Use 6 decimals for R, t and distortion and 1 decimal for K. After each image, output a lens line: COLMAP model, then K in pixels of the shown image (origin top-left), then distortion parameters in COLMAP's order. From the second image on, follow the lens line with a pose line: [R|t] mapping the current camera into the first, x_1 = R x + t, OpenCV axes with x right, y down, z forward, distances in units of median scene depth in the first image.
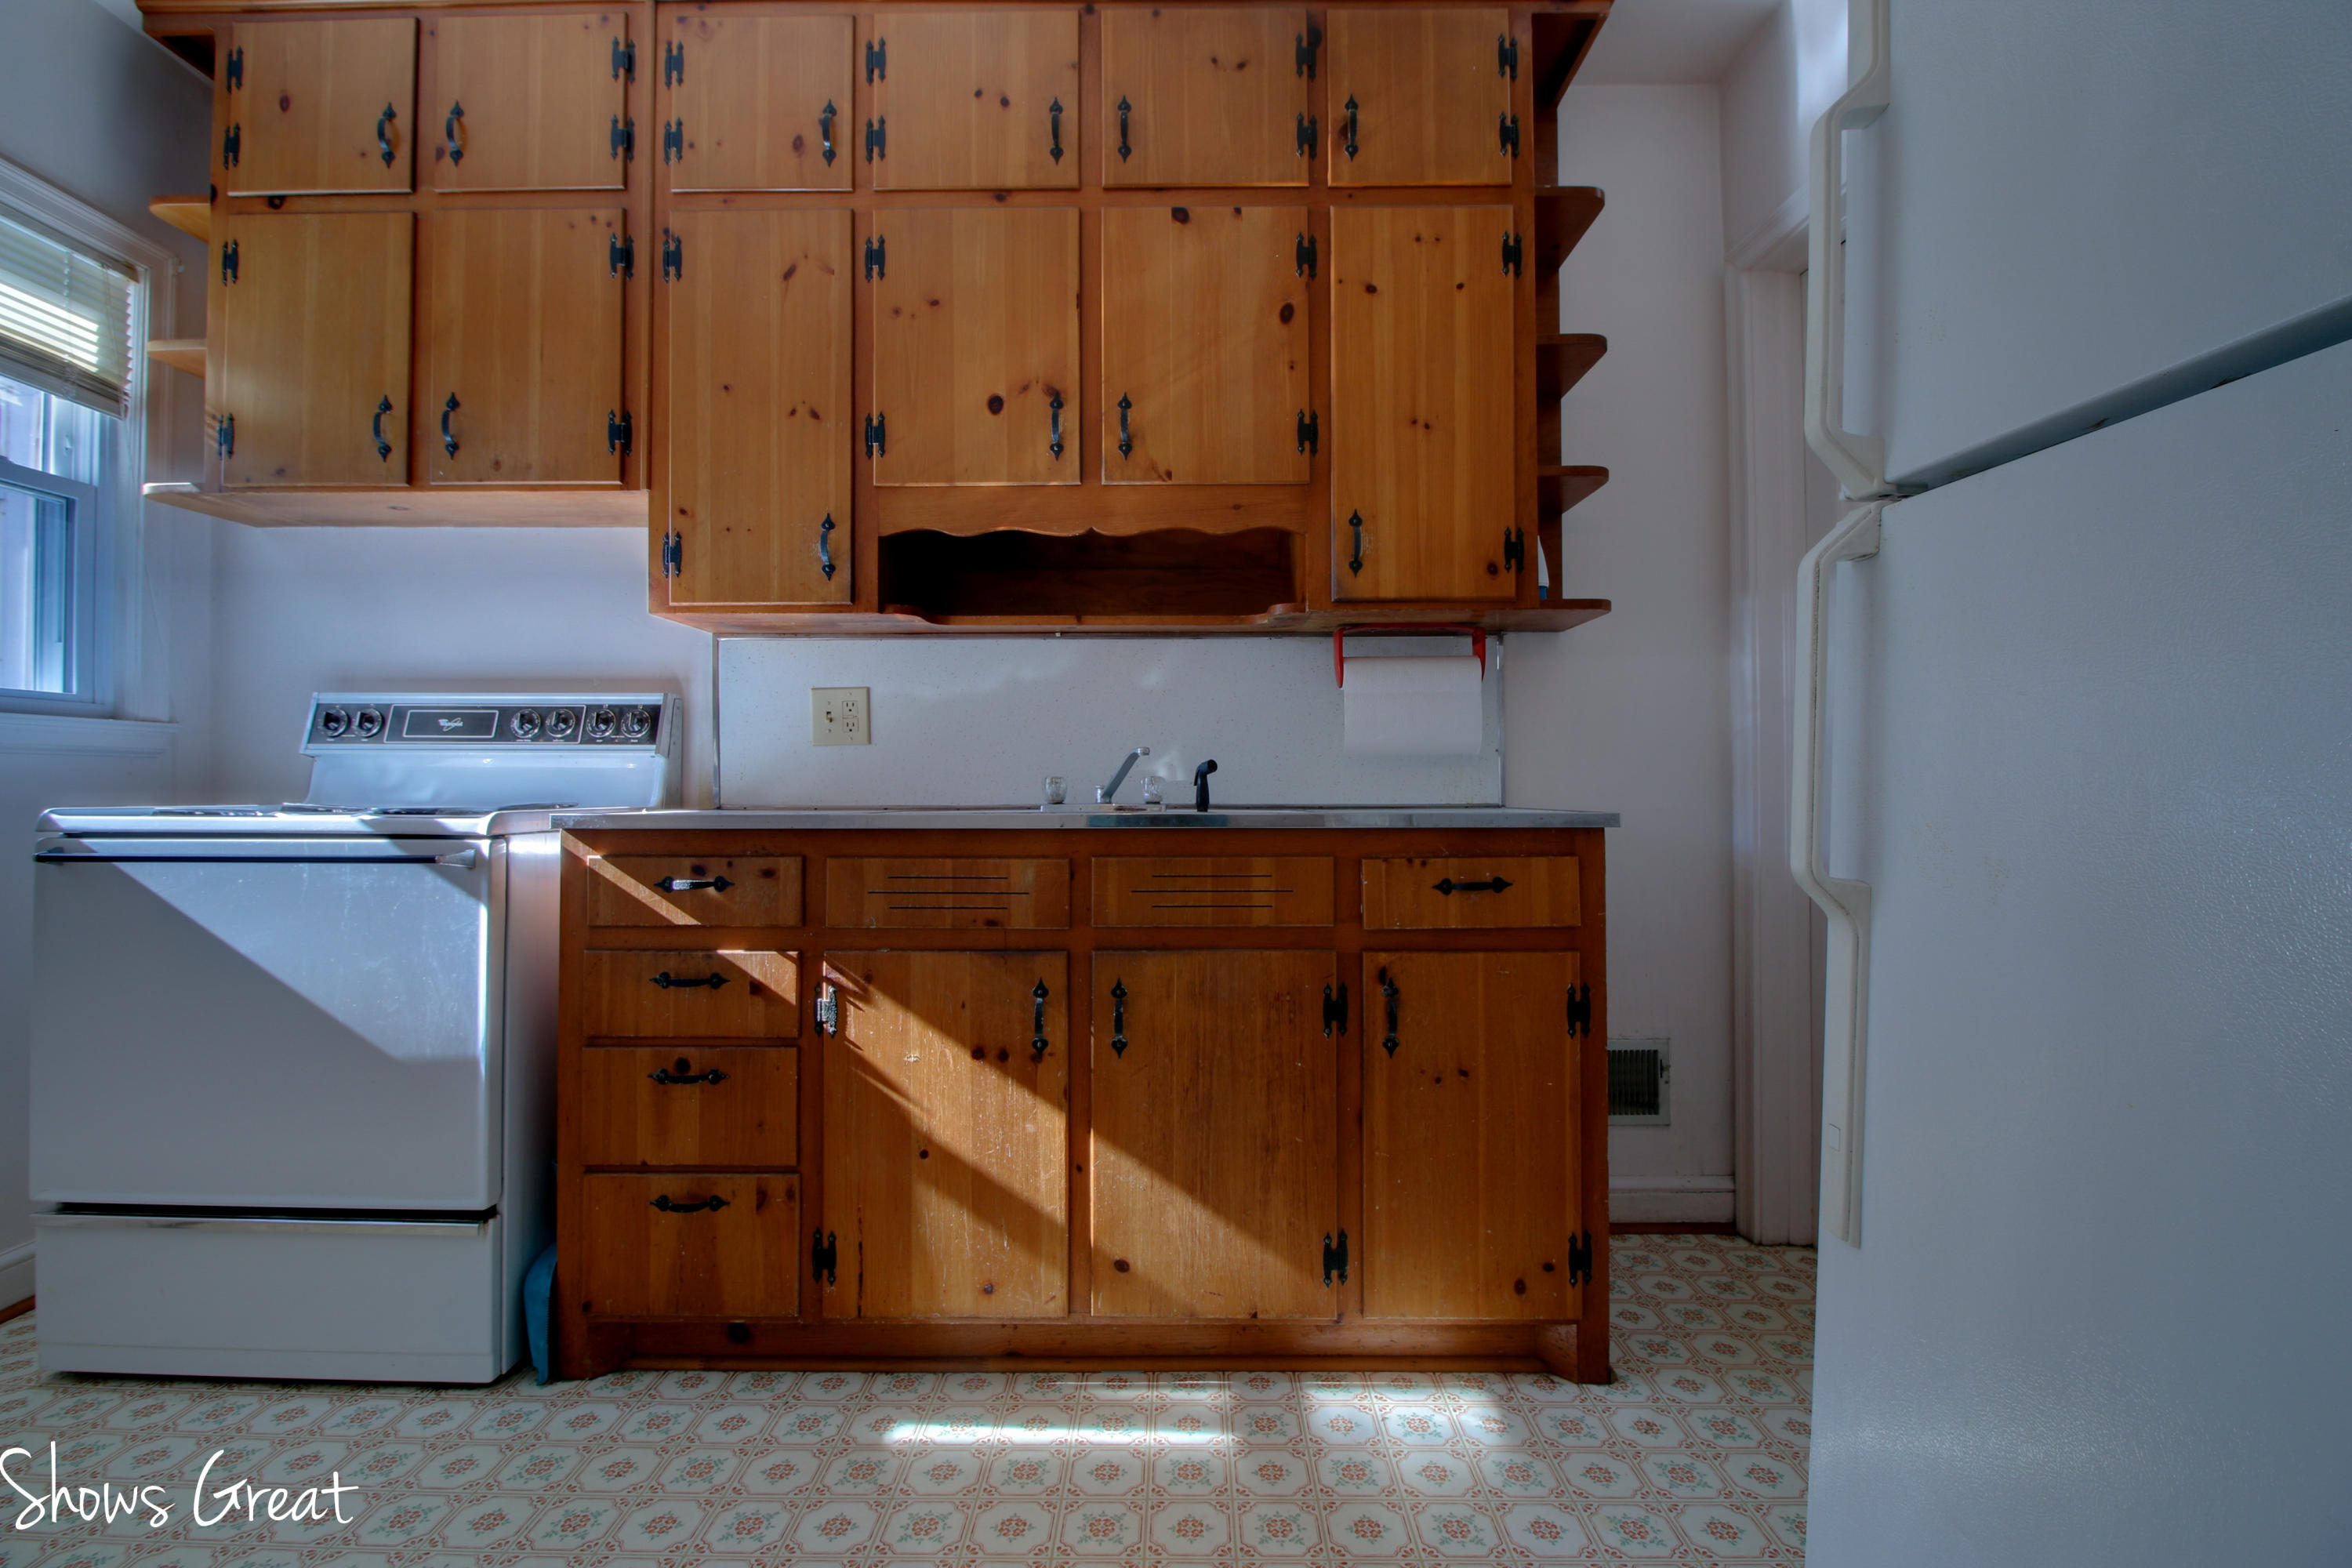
lens RADIAL K [[1093.7, 0, 1166.5], [0, 1093.7, 768.2], [0, 0, 1]] dist [-0.002386, -0.011206]
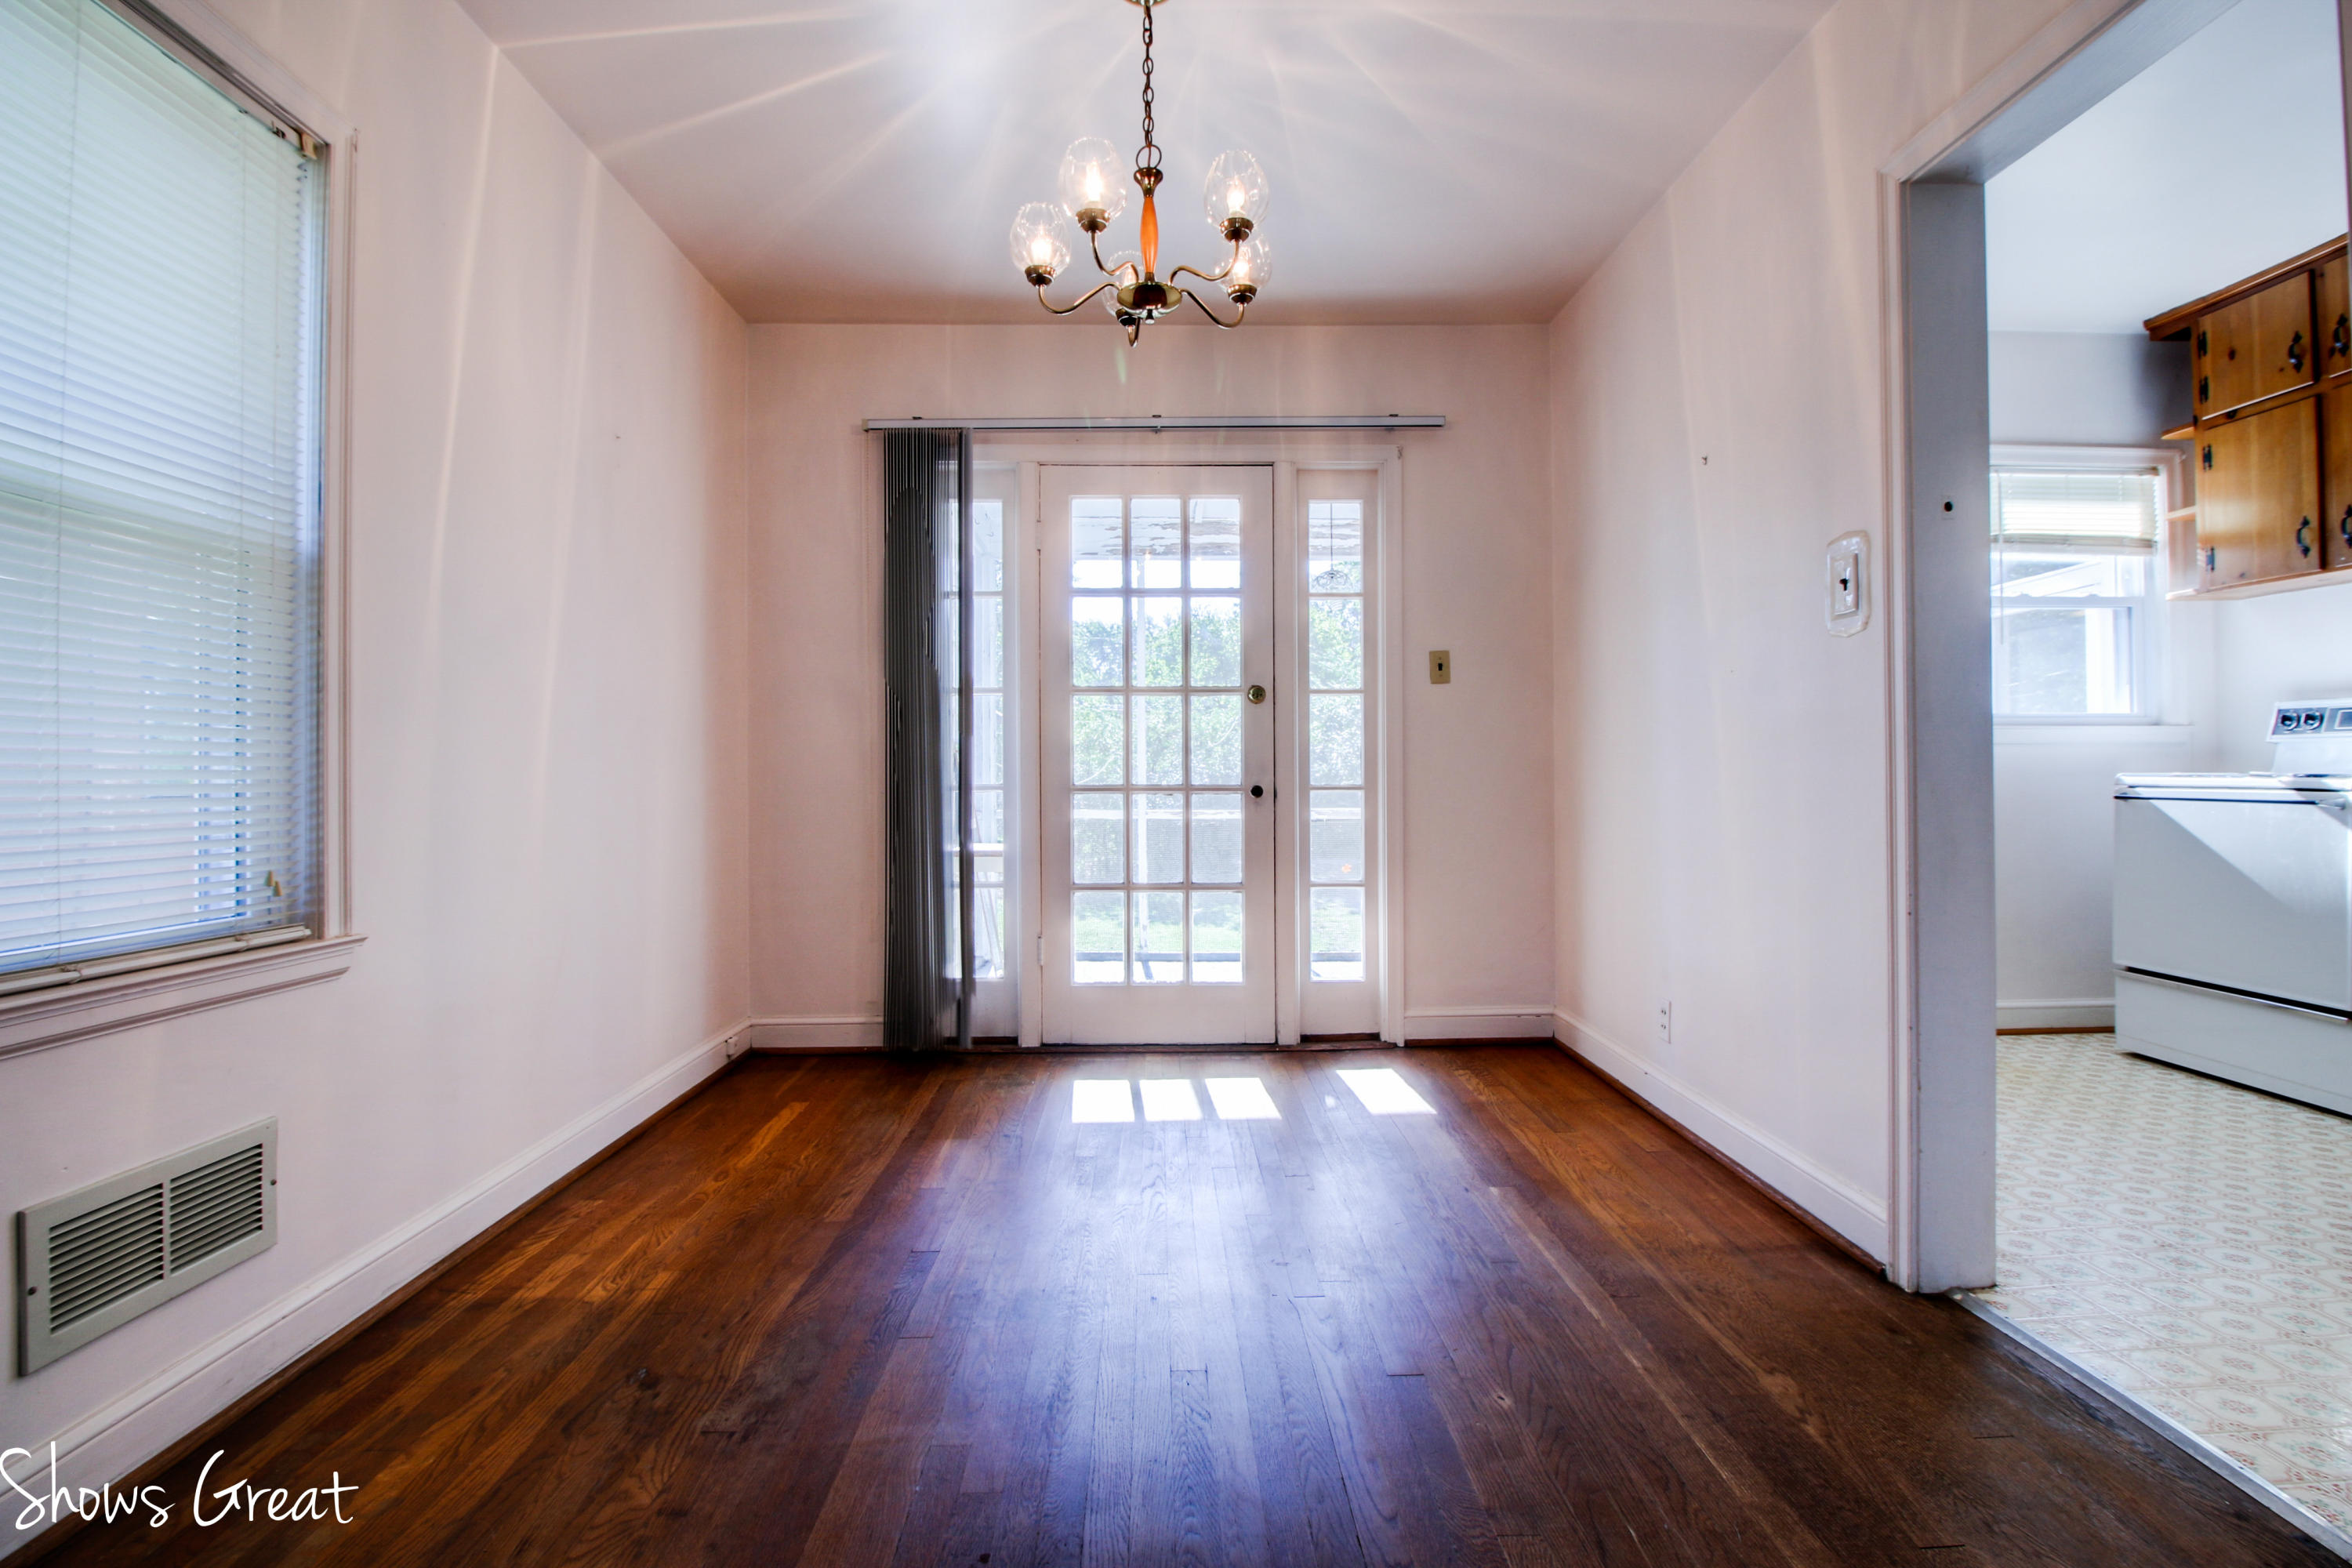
lens RADIAL K [[1093.7, 0, 1166.5], [0, 1093.7, 768.2], [0, 0, 1]] dist [-0.002386, -0.011206]
pose [[0.020479, -0.005599, -0.999775, 0.812399], [0.024907, 0.999677, -0.005088, -0.006595], [0.999480, -0.024797, 0.020612, -0.703870]]
